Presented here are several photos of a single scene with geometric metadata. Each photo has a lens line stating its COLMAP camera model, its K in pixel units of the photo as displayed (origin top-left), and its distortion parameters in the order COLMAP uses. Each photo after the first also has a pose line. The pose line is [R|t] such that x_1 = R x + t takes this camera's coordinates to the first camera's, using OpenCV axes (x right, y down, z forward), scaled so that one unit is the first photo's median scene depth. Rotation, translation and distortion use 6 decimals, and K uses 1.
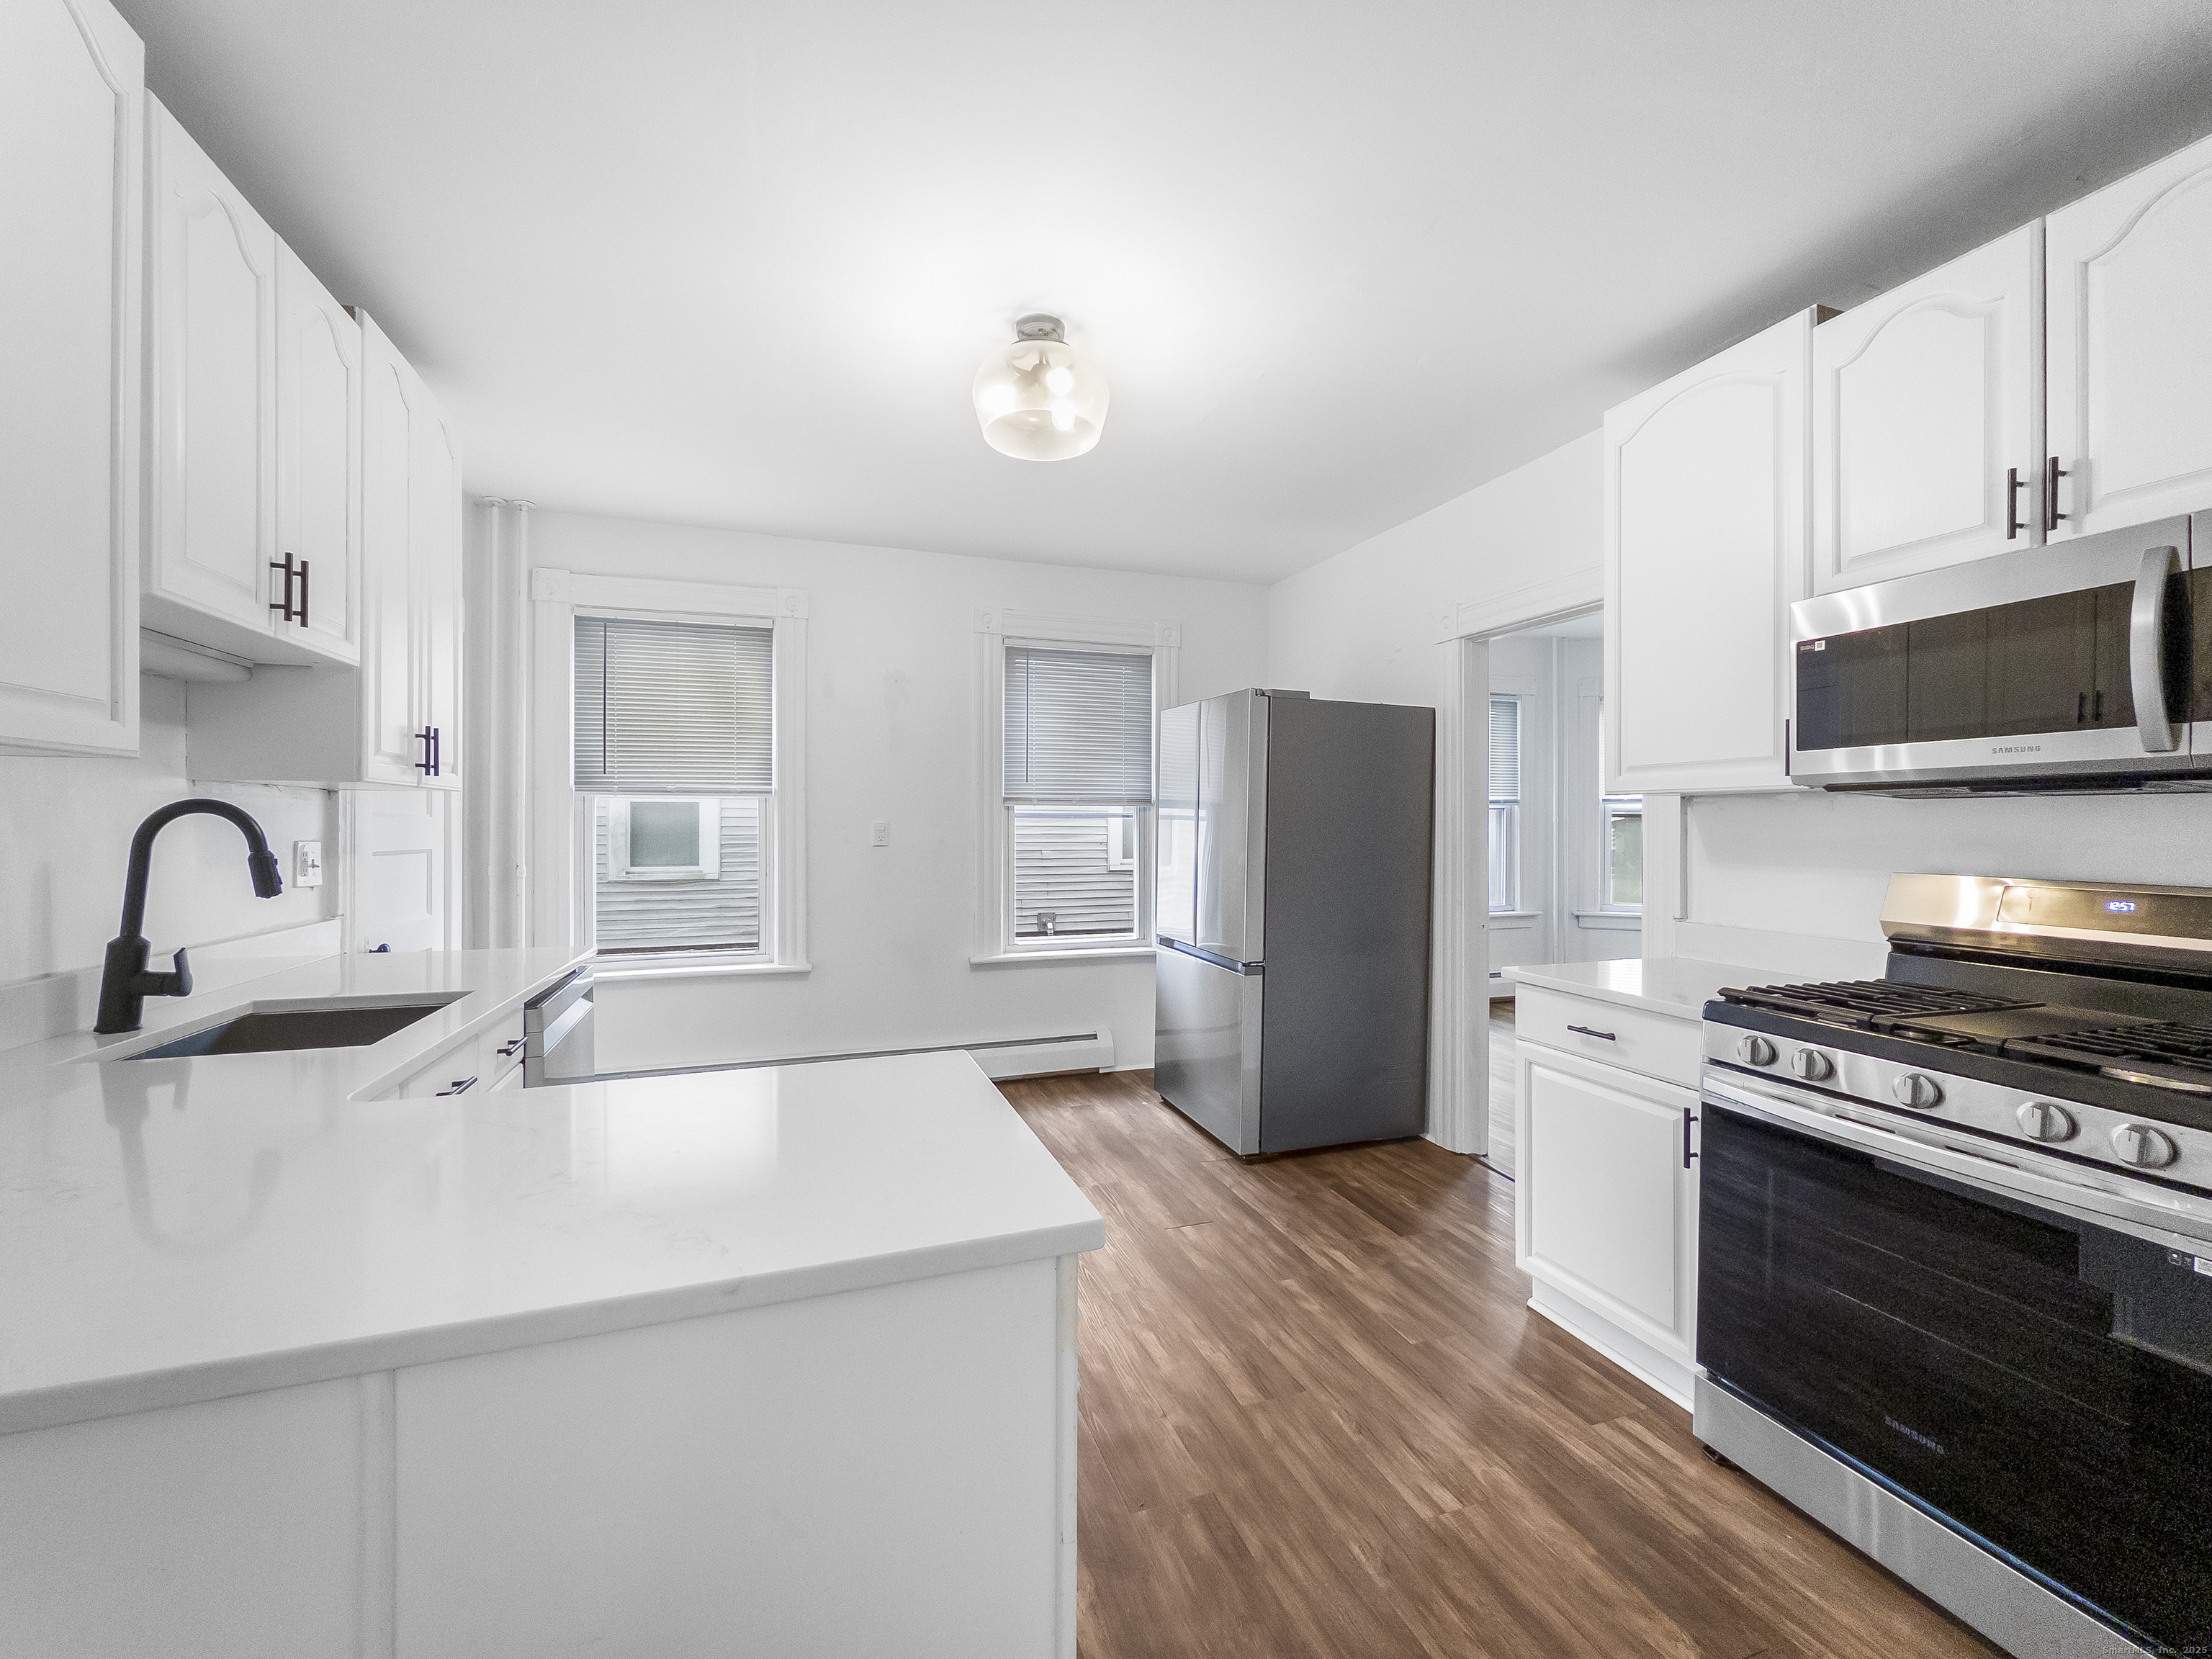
lens RADIAL K [[892.2, 0, 1100.9], [0, 892.2, 823.7], [0, 0, 1]] dist [0.001689, -0.000421]
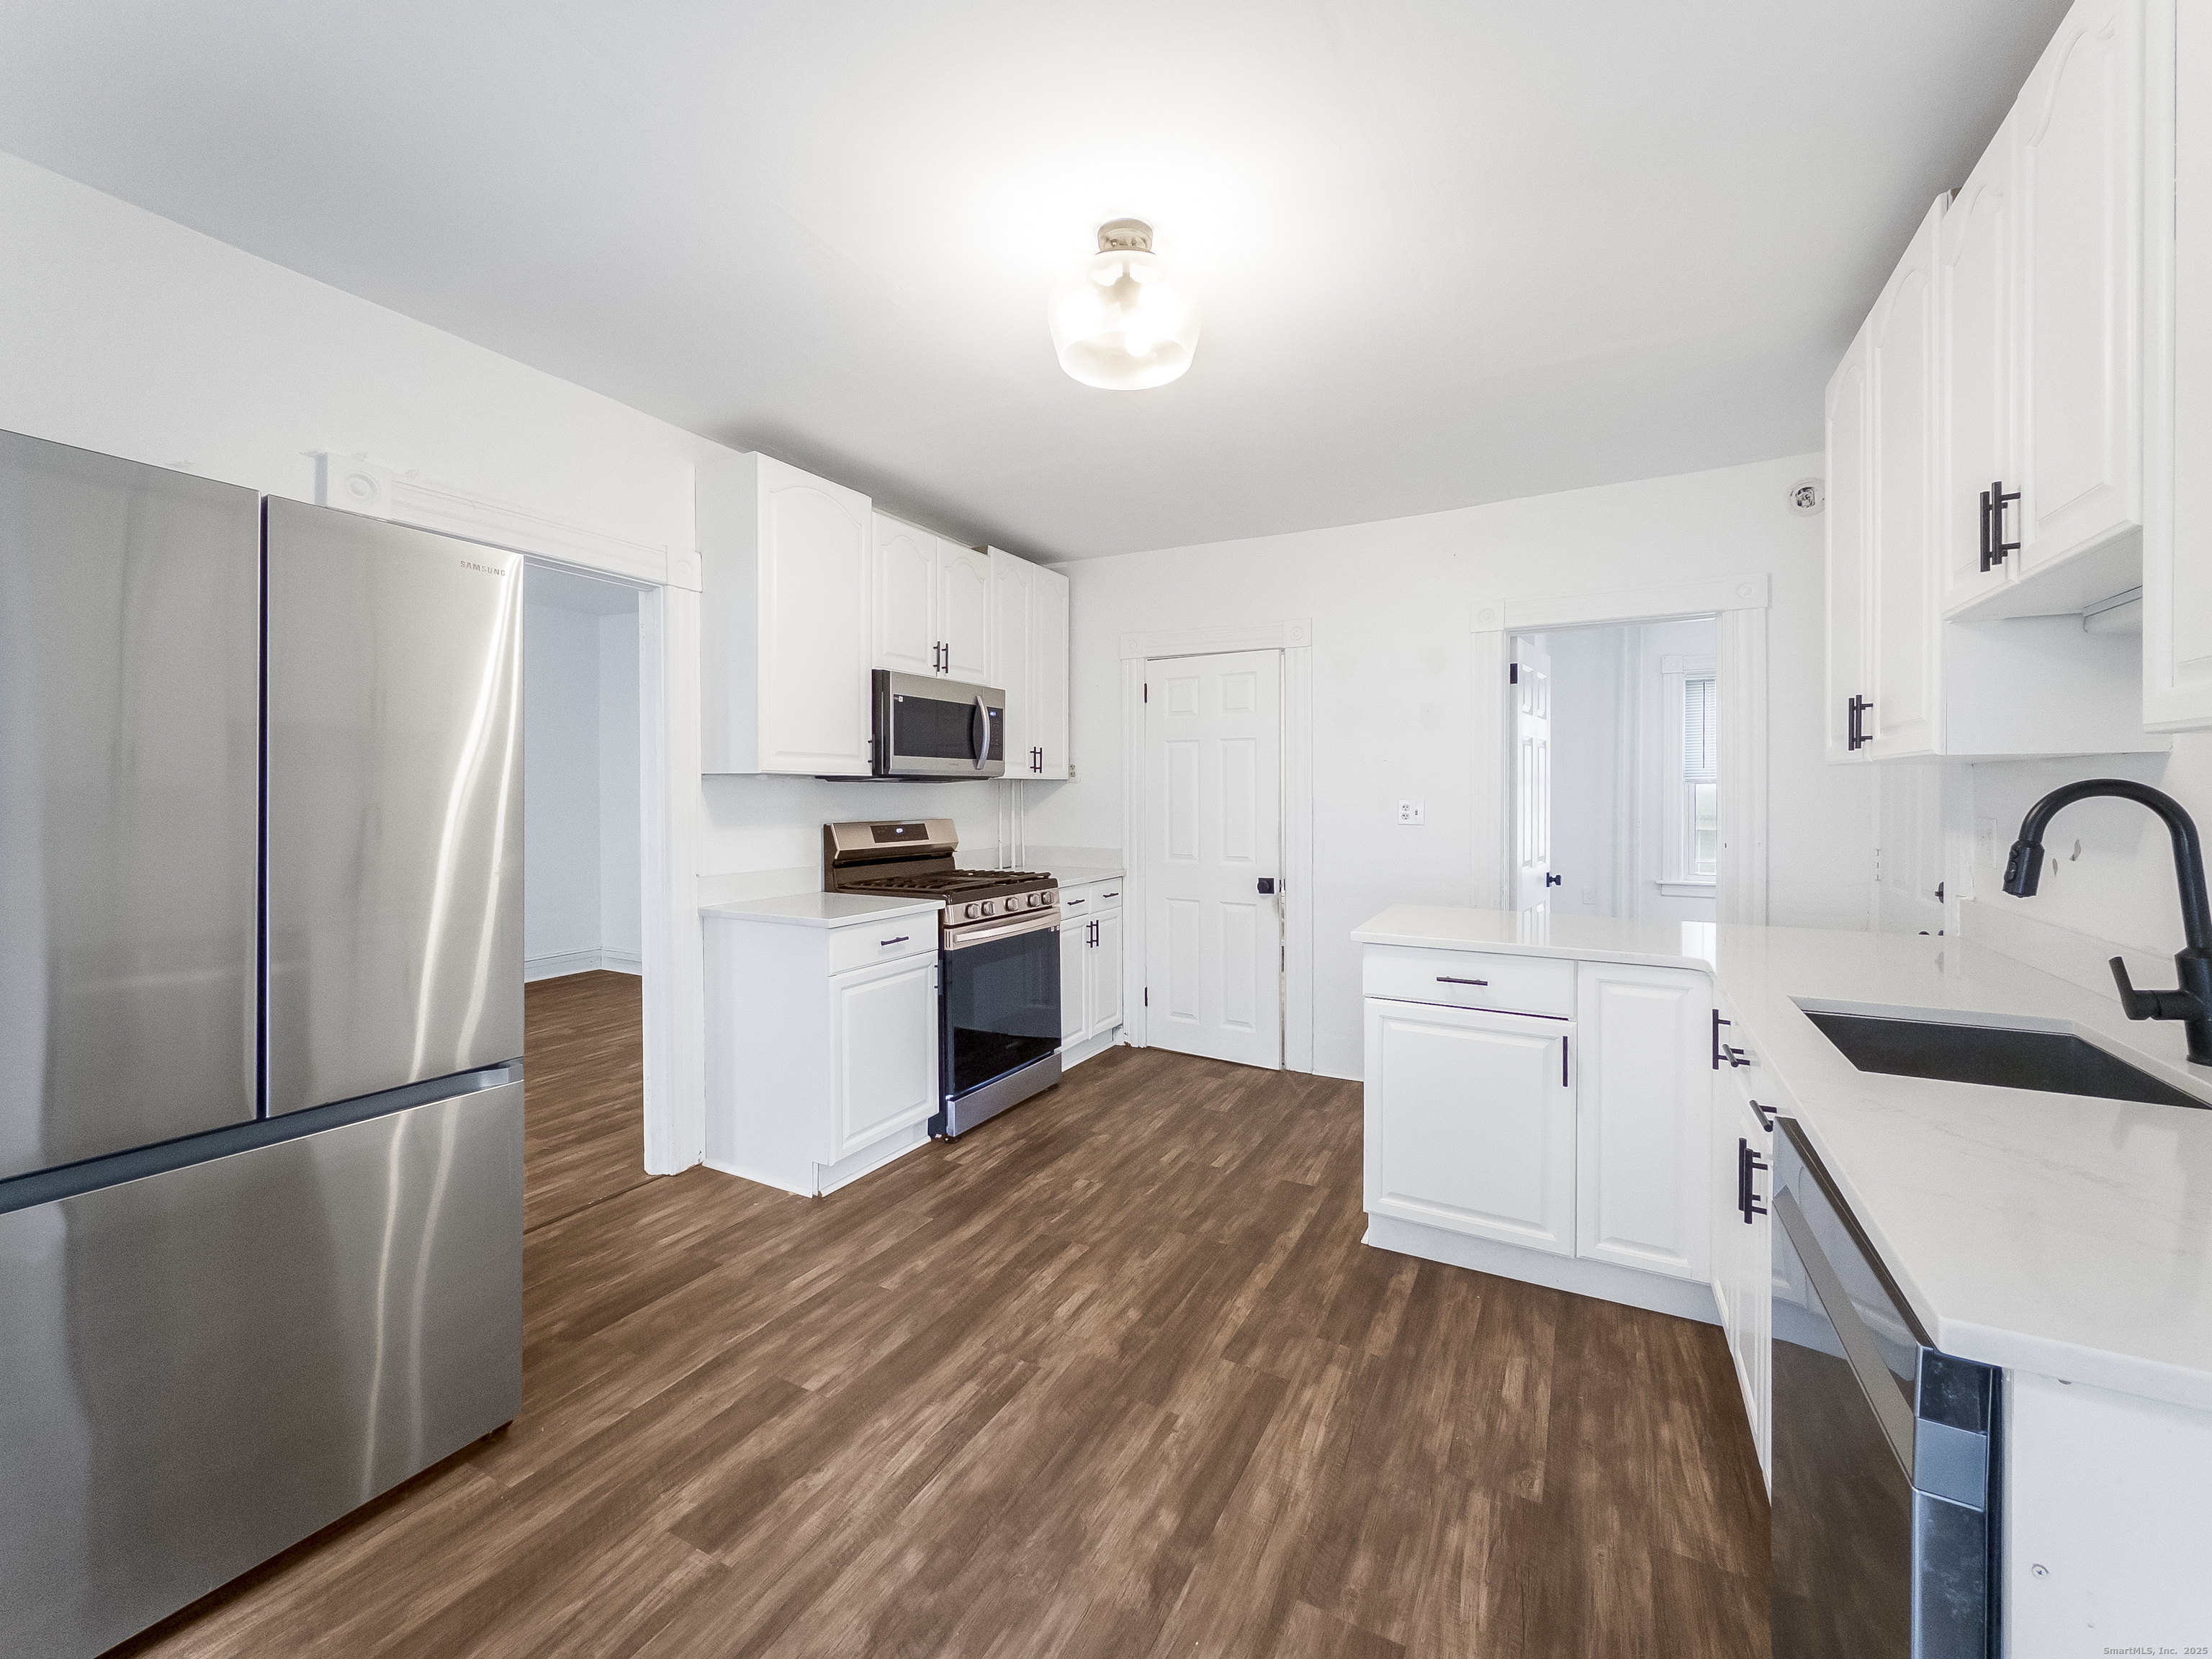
lens RADIAL K [[892.2, 0, 1126.6], [0, 892.2, 795.5], [0, 0, 1]] dist [0.001689, -0.000421]
pose [[-0.686780, -0.003761, 0.726856, -0.749817], [0.000869, 0.999982, 0.005996, -0.009024], [-0.726865, 0.004749, -0.686764, 1.698931]]
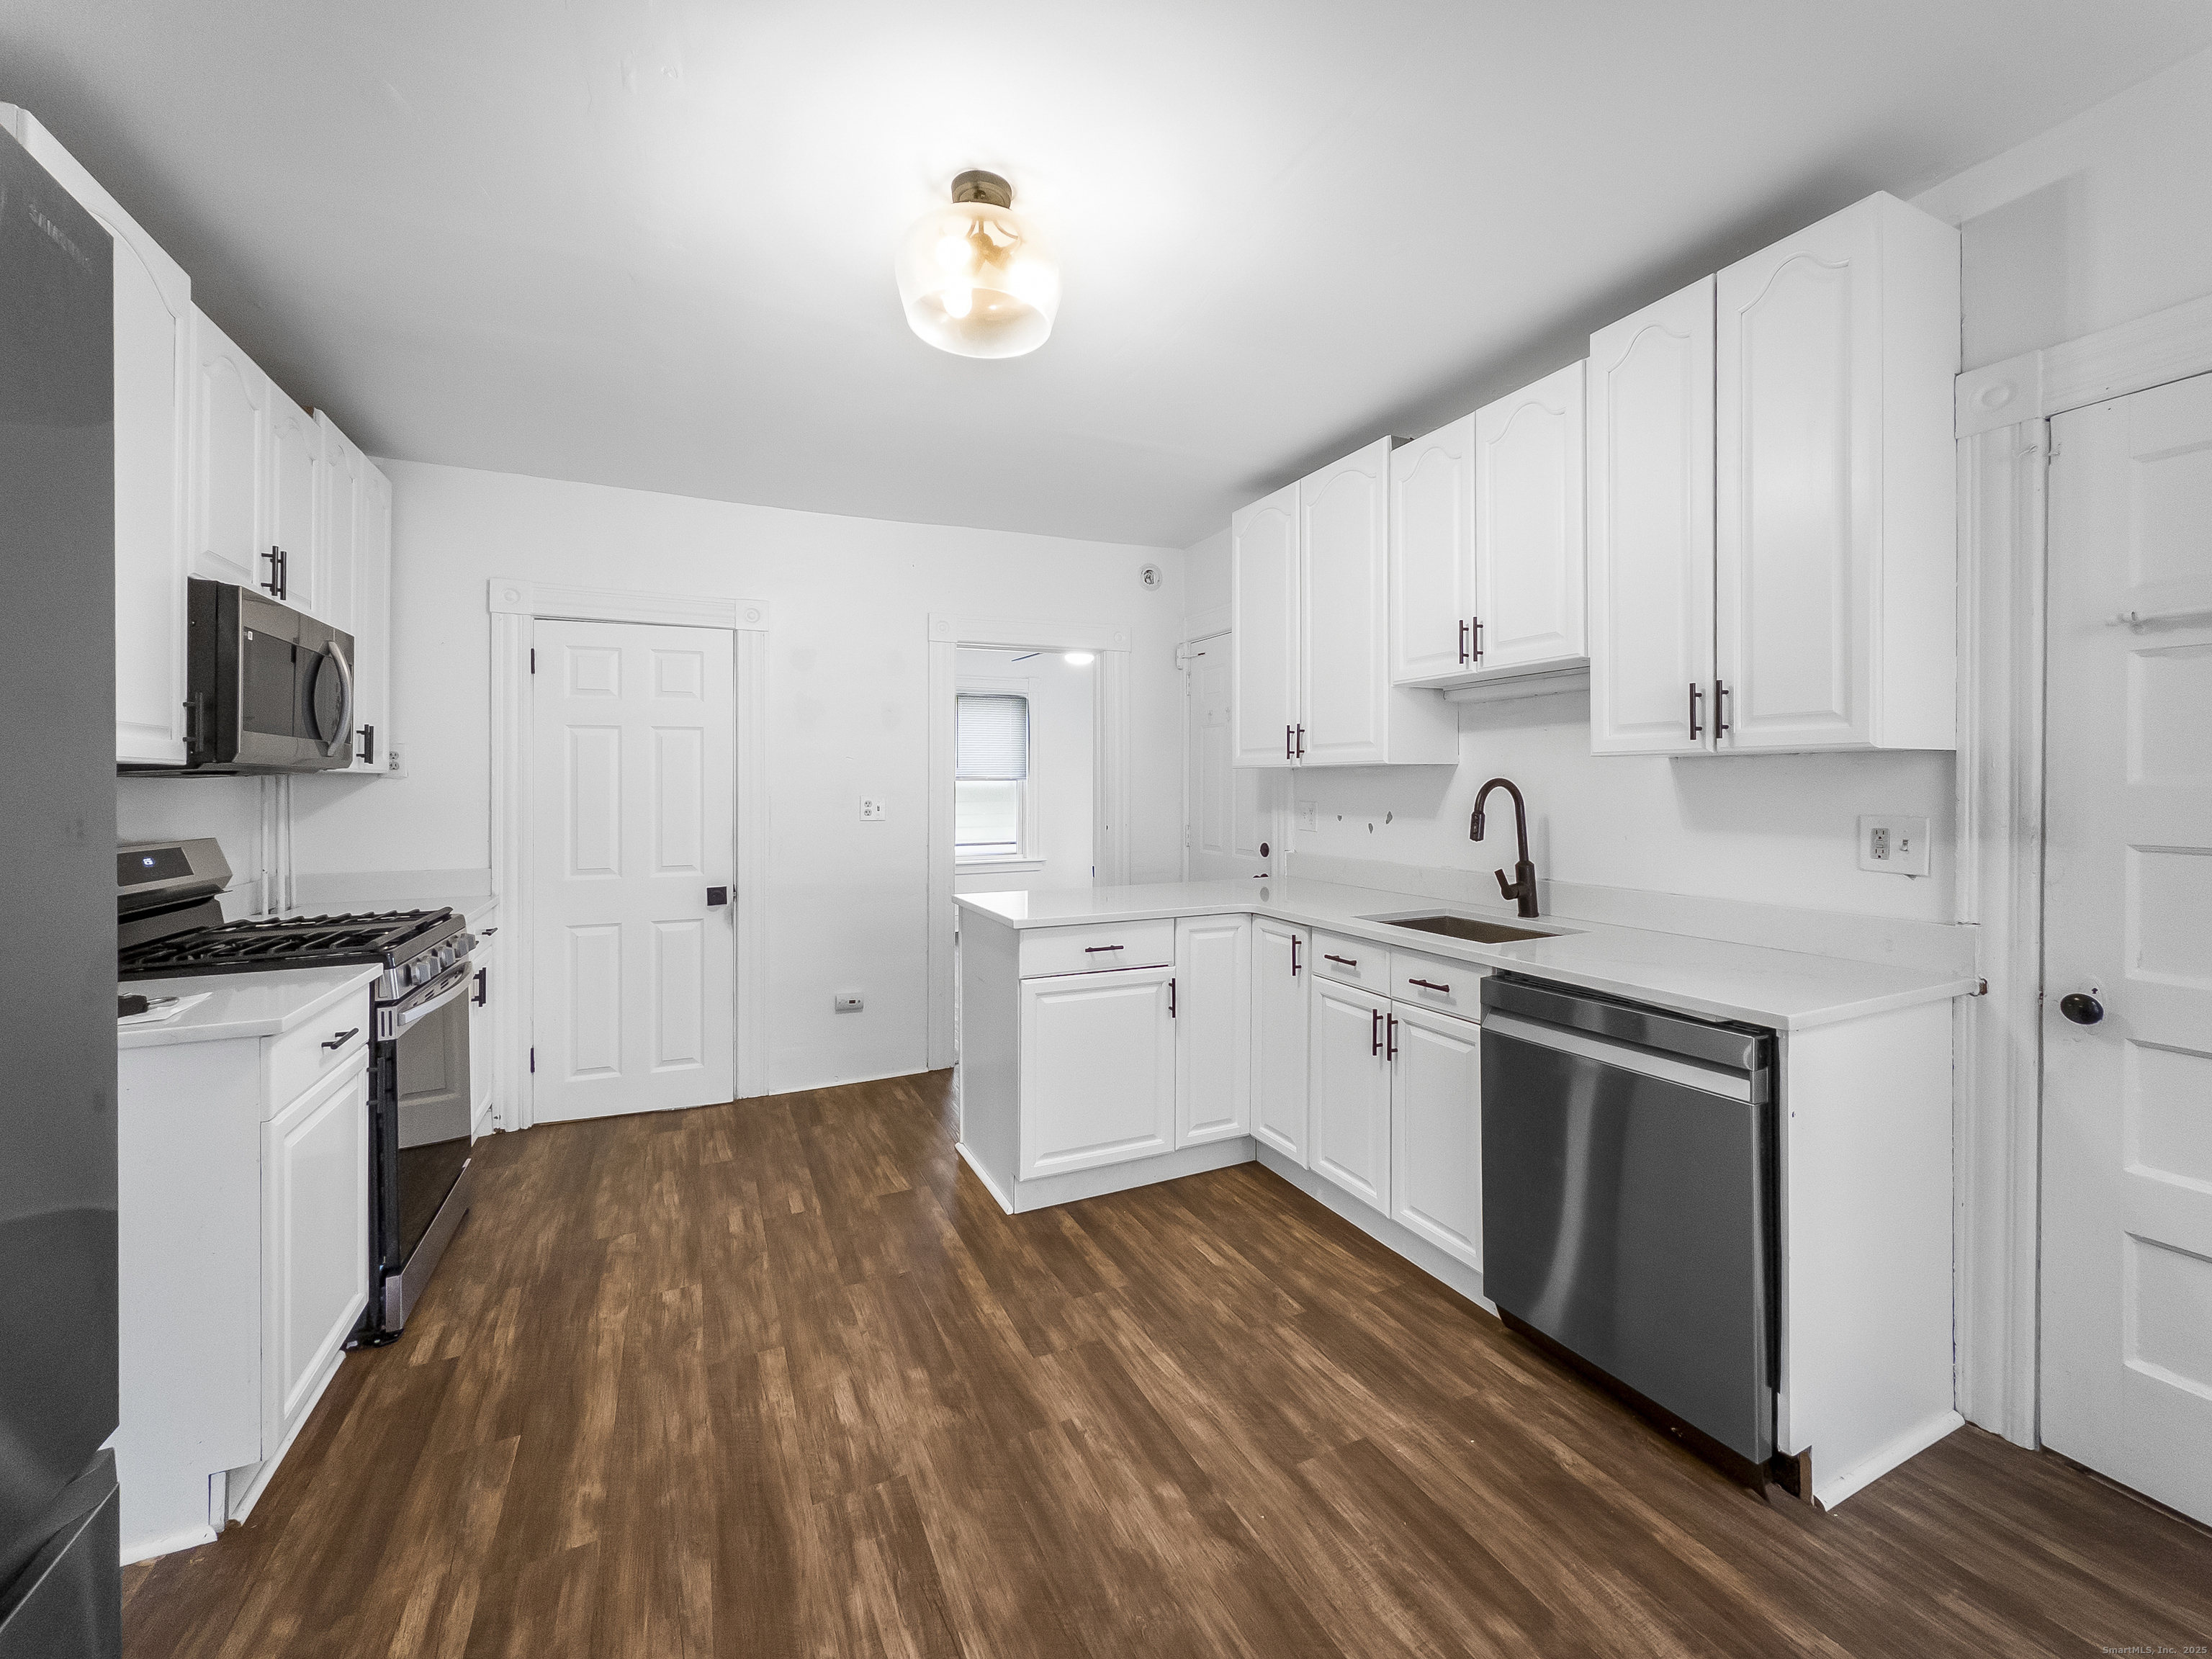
lens RADIAL K [[892.2, 0, 1105.8], [0, 892.2, 783.3], [0, 0, 1]] dist [0.001689, -0.000421]
pose [[-0.994685, 0.005179, -0.102839, -0.107227], [0.005307, 0.999985, -0.000973, -0.011476], [0.102833, -0.001513, -0.994698, 1.926186]]
